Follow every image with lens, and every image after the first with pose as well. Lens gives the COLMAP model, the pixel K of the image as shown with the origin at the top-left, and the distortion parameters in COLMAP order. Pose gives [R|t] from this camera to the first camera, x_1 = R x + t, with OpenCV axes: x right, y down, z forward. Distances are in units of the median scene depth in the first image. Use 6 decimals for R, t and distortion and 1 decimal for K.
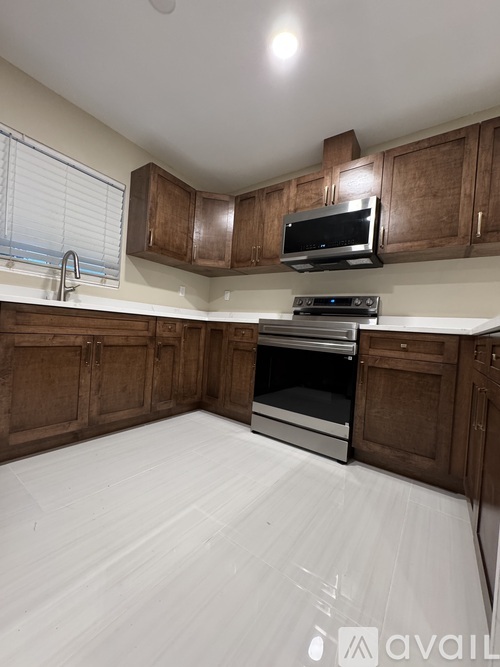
lens RADIAL K [[266.8, 0, 250.0], [0, 266.8, 333.5], [0, 0, 1]] dist [0.000261, -0.000048]
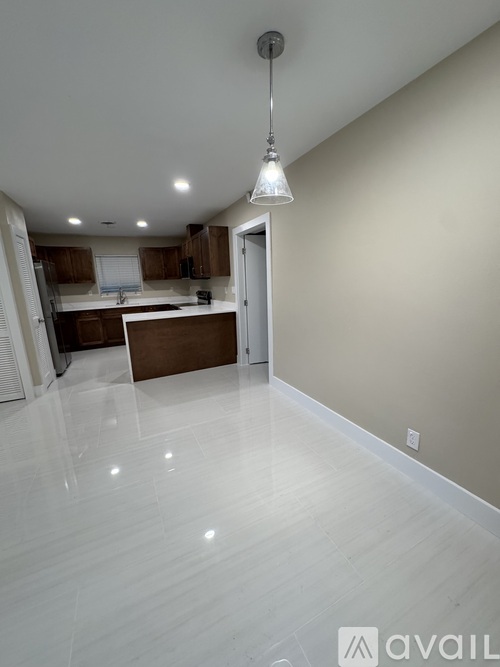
lens RADIAL K [[266.8, 0, 250.0], [0, 266.8, 333.5], [0, 0, 1]] dist [0.000261, -0.000048]
pose [[0.872822, -0.001936, -0.488035, 1.792503], [0.090451, 0.983309, 0.157865, -0.104562], [0.479584, -0.181931, 0.858429, -0.873683]]
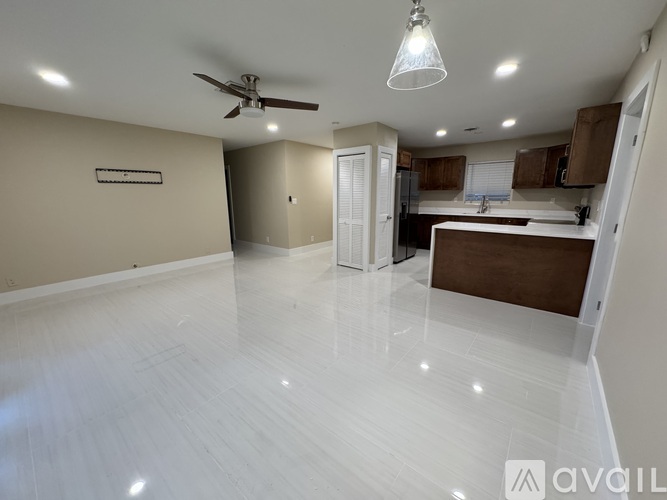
lens RADIAL K [[266.8, 0, 333.5], [0, 266.8, 250.0], [0, 0, 1]] dist [0.000261, -0.000048]
pose [[-0.060725, 0.138487, -0.988501, 2.020488], [-0.012868, 0.990138, 0.139507, -0.077108], [0.998072, 0.021191, -0.058344, -0.416136]]
